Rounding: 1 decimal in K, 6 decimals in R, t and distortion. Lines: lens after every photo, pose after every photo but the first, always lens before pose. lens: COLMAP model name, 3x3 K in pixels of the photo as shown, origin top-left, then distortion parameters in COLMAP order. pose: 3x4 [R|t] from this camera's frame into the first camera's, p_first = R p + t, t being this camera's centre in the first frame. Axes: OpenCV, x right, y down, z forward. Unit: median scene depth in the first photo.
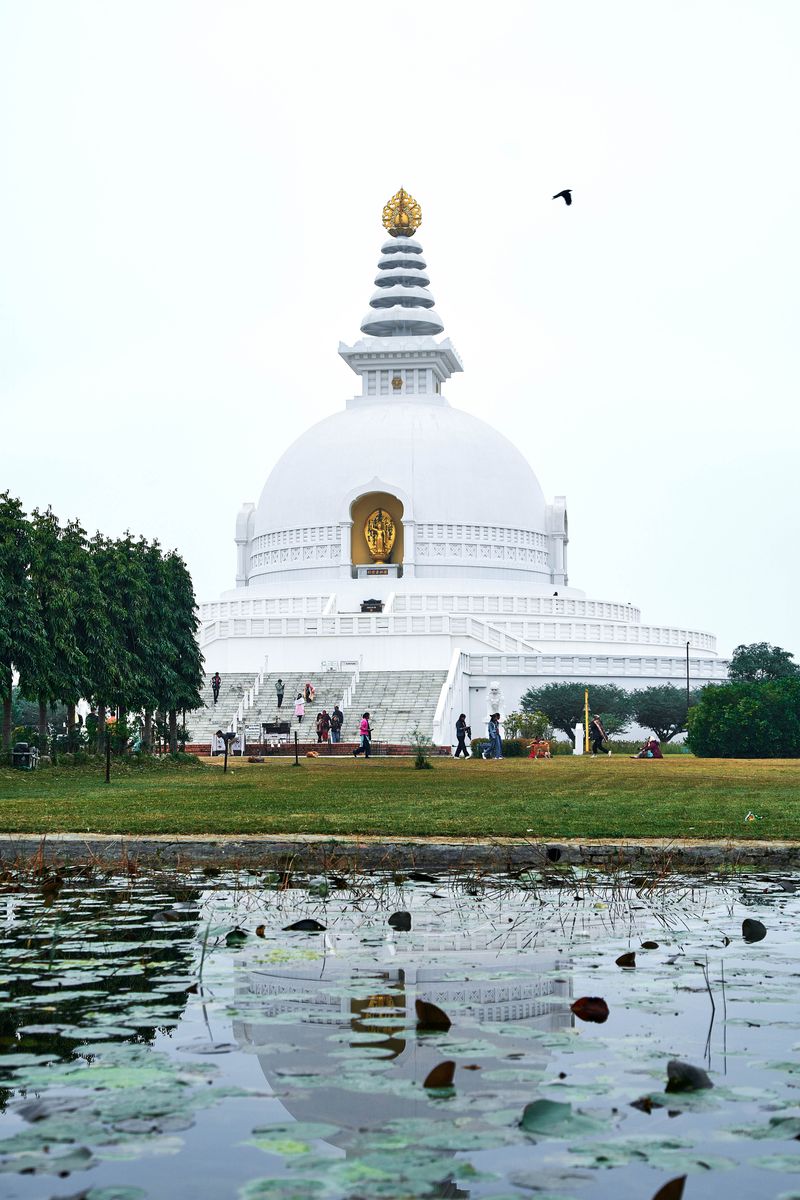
lens RADIAL K [[1887.0, 0, 400.3], [0, 1887.0, 600.9], [0, 0, 1]] dist [0.008123, 0.000000]
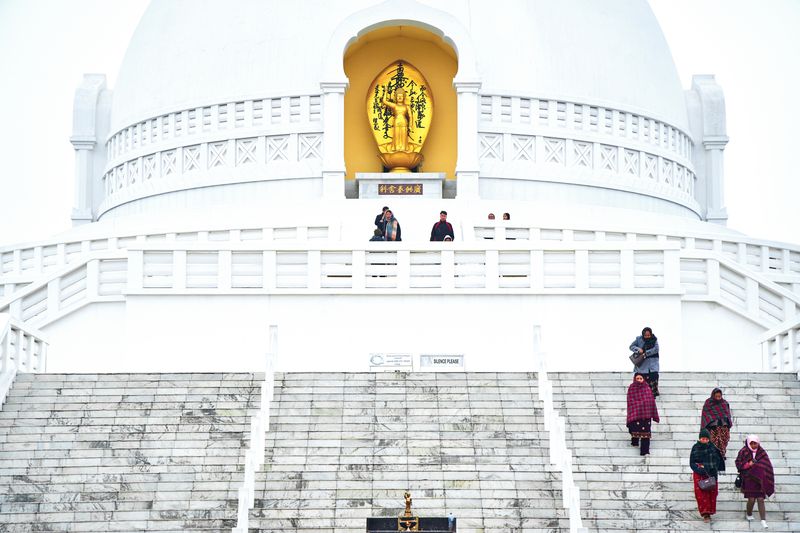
lens RADIAL K [[1943.8, 0, 399.5], [0, 1943.8, 266.2], [0, 0, 1]] dist [0.316175, 0.000000]
pose [[0.988940, 0.023928, 0.146373, -0.083390], [-0.016173, 0.998413, -0.053947, 0.030646], [-0.147432, 0.050983, 0.987757, 0.510415]]
